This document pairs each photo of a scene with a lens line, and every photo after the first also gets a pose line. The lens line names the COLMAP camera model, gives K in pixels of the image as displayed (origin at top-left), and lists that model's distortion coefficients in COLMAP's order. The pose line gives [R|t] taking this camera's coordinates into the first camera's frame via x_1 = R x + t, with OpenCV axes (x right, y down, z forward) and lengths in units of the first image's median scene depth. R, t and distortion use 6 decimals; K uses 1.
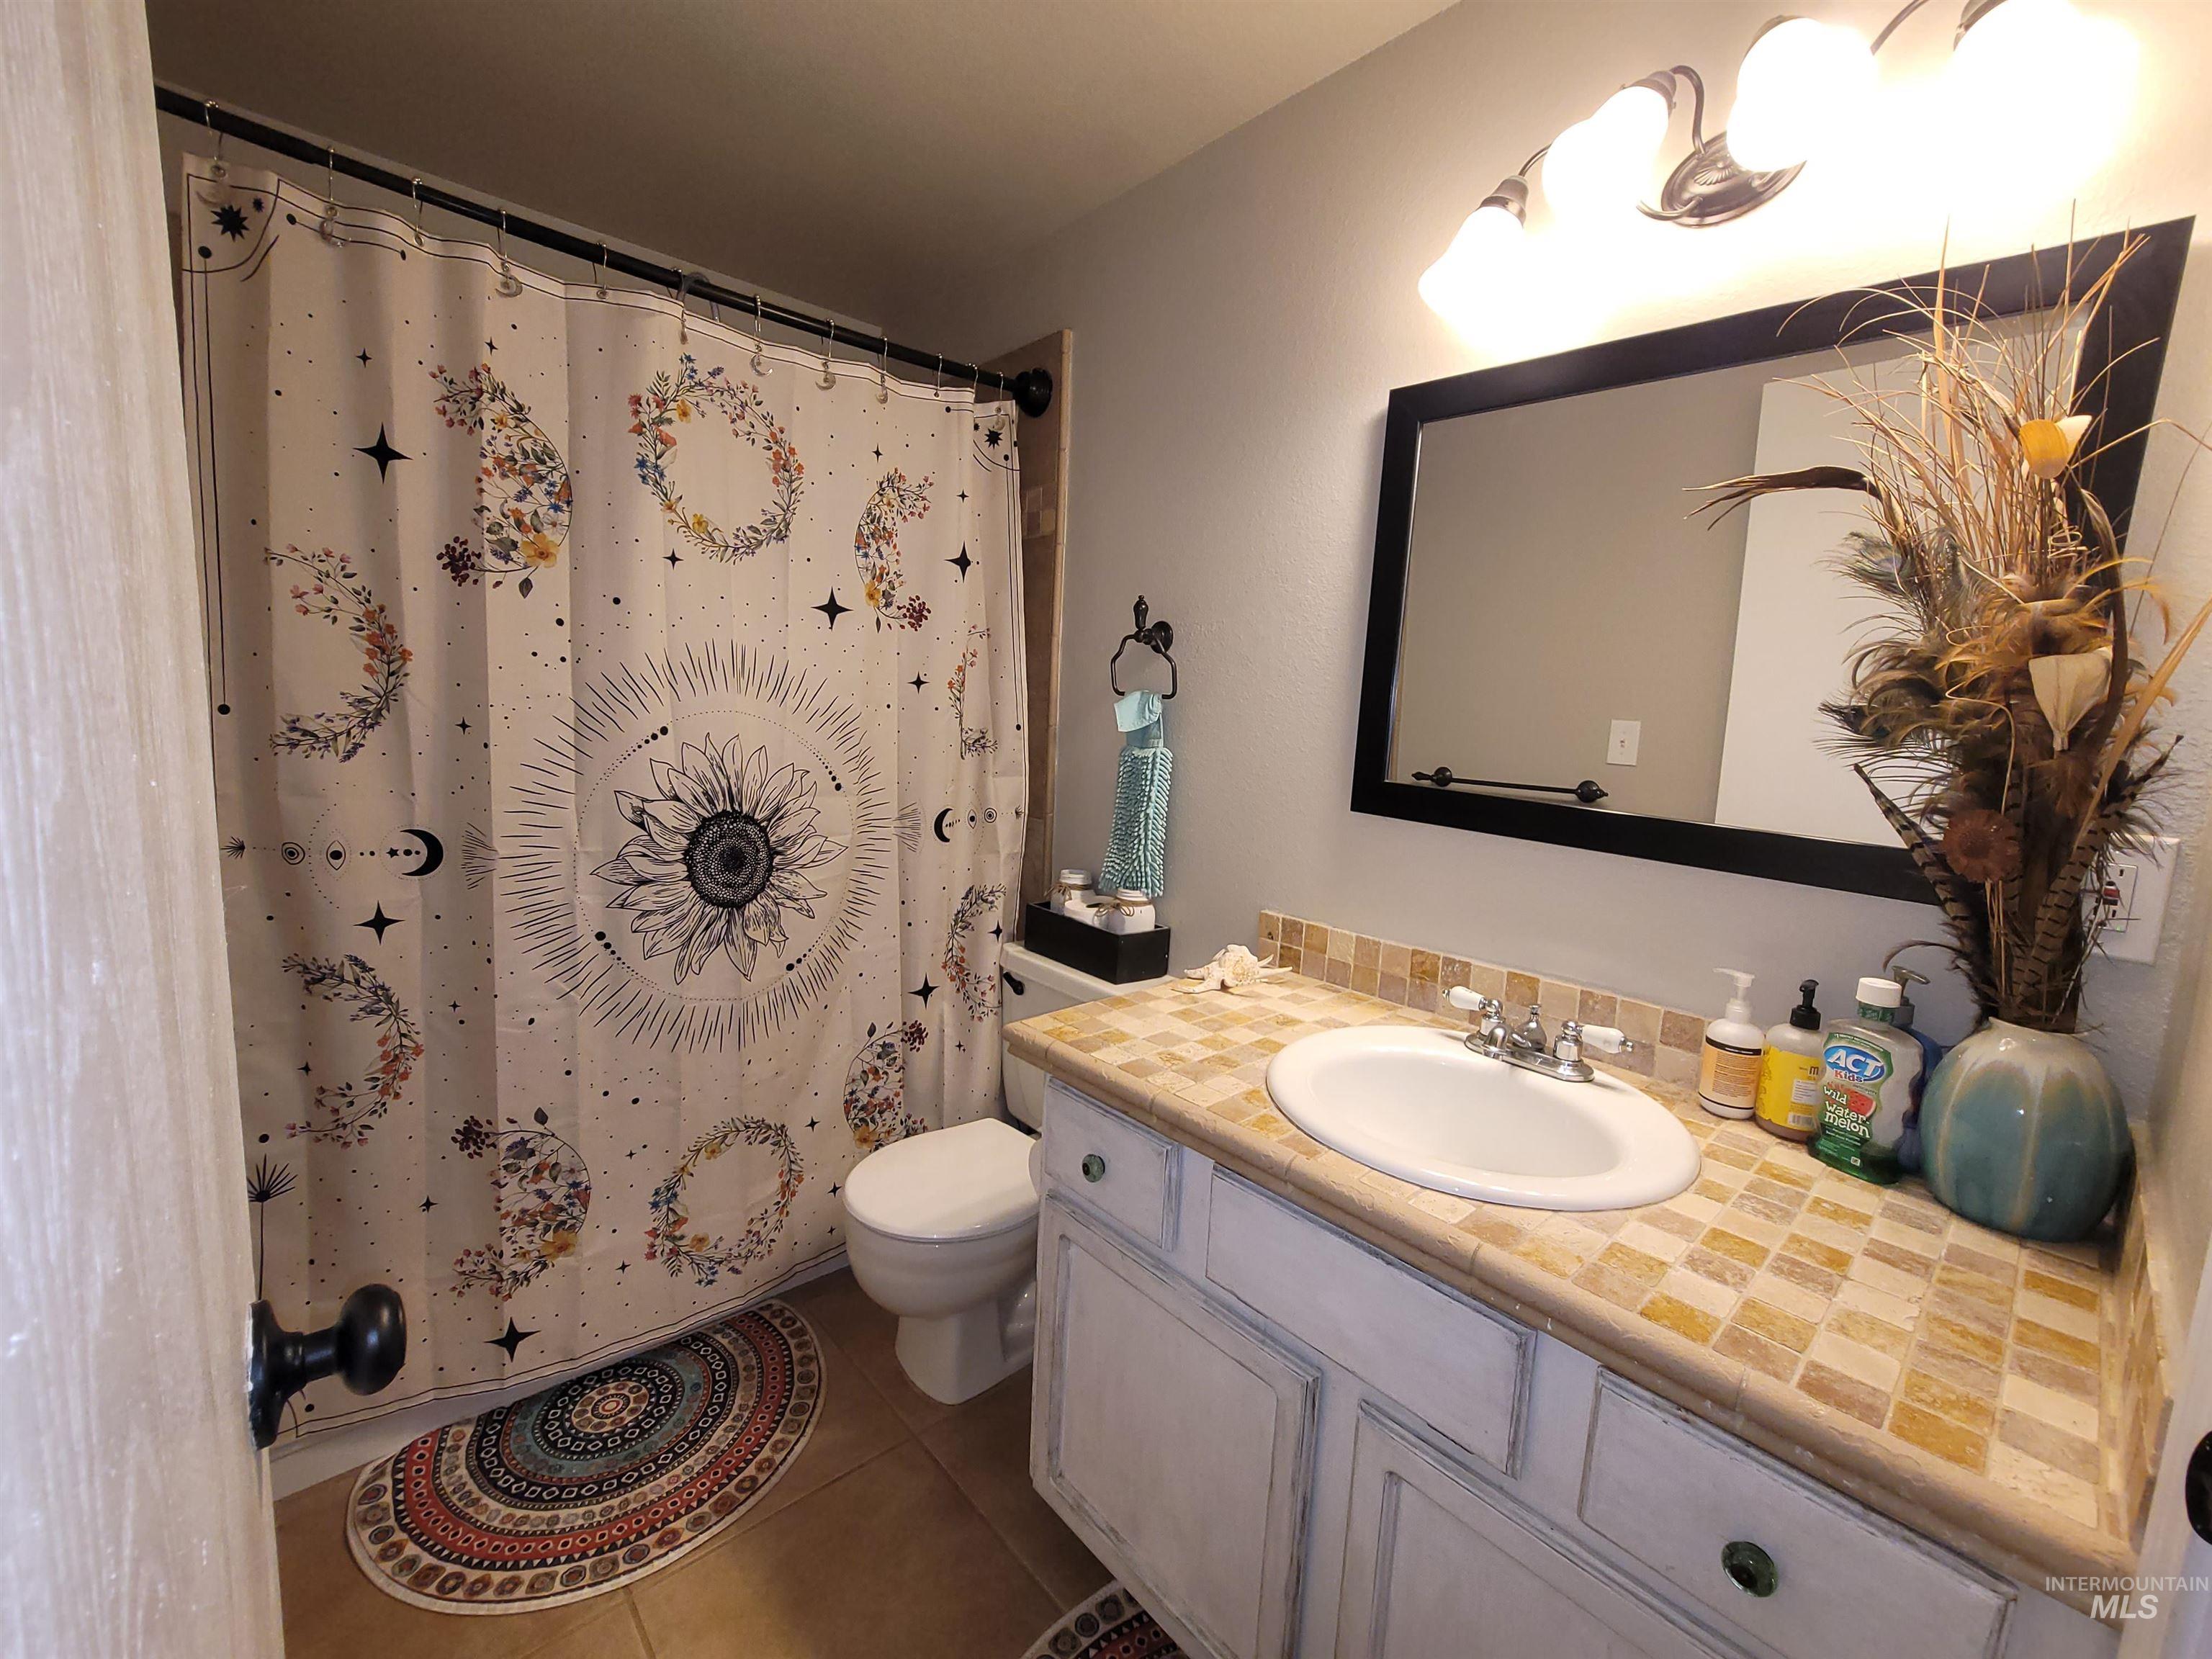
lens RADIAL K [[907.4, 0, 1100.7], [0, 907.4, 822.5], [0, 0, 1]] dist [-0.008101, 0.004229]
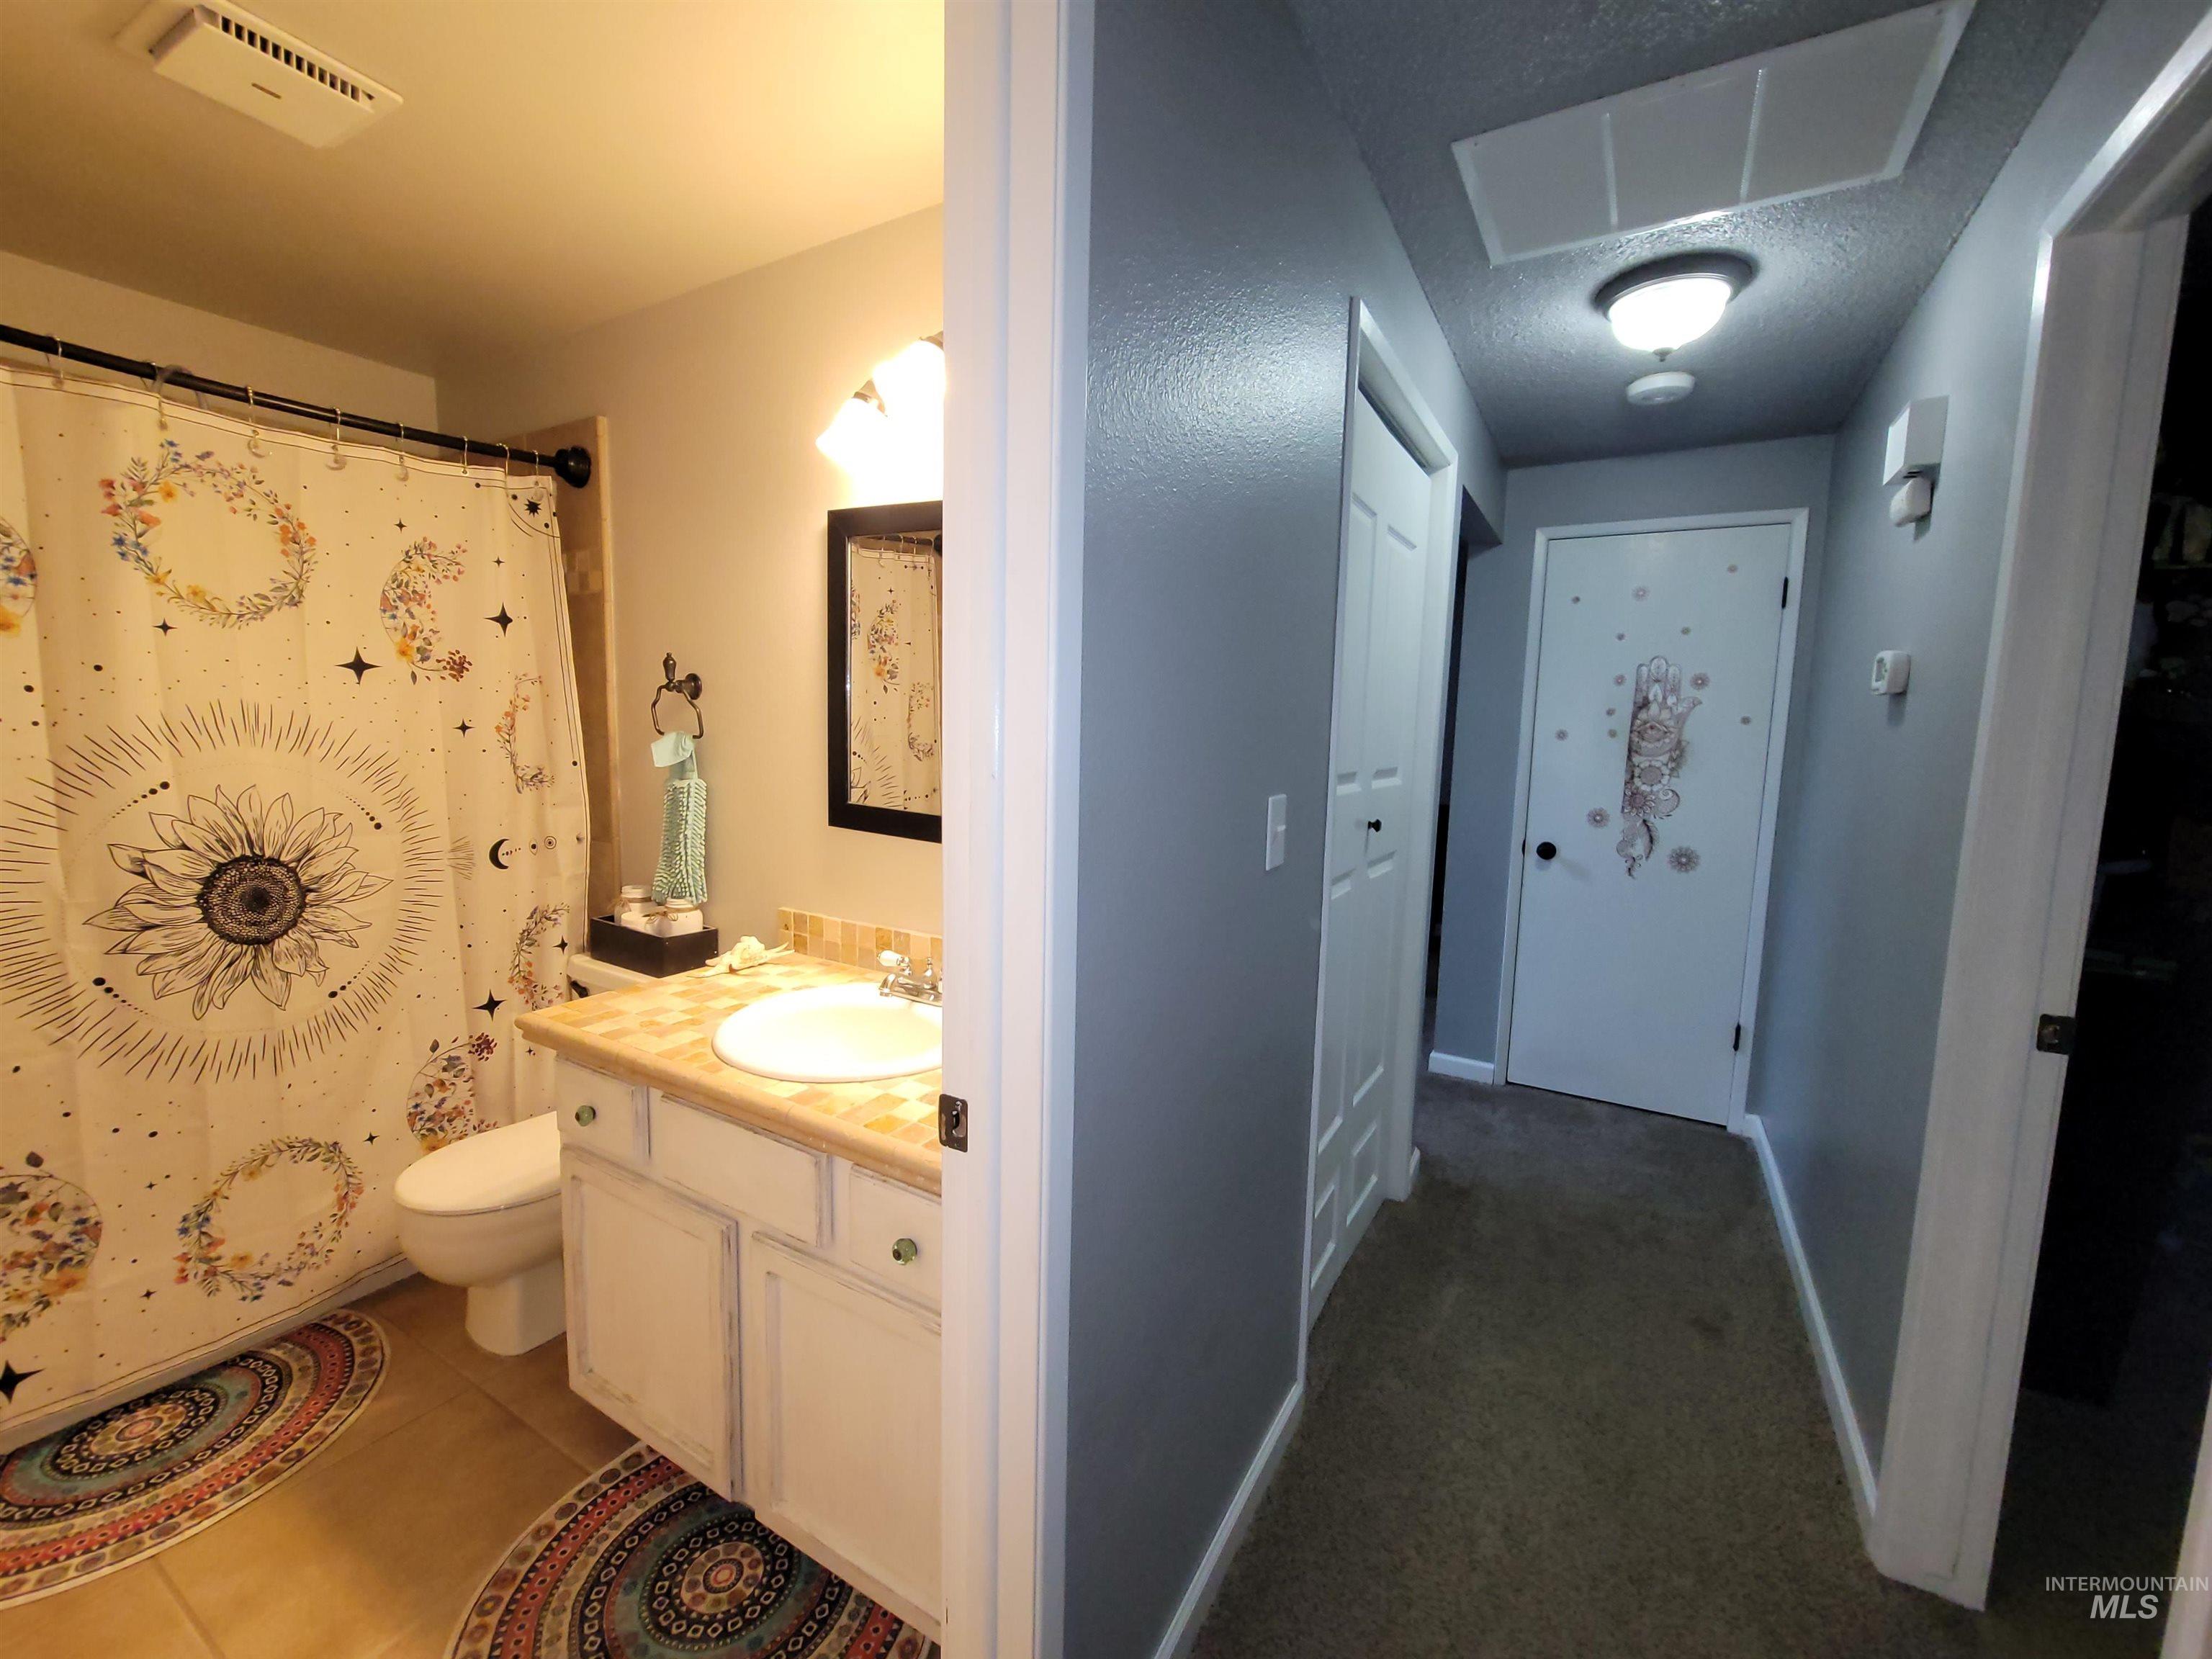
lens RADIAL K [[907.4, 0, 1100.7], [0, 907.4, 822.5], [0, 0, 1]] dist [-0.008101, 0.004229]
pose [[0.953474, -0.052364, 0.296894, 0.242156], [0.053160, 0.998571, 0.005396, -0.003659], [-0.296752, 0.010638, 0.954895, -0.335174]]
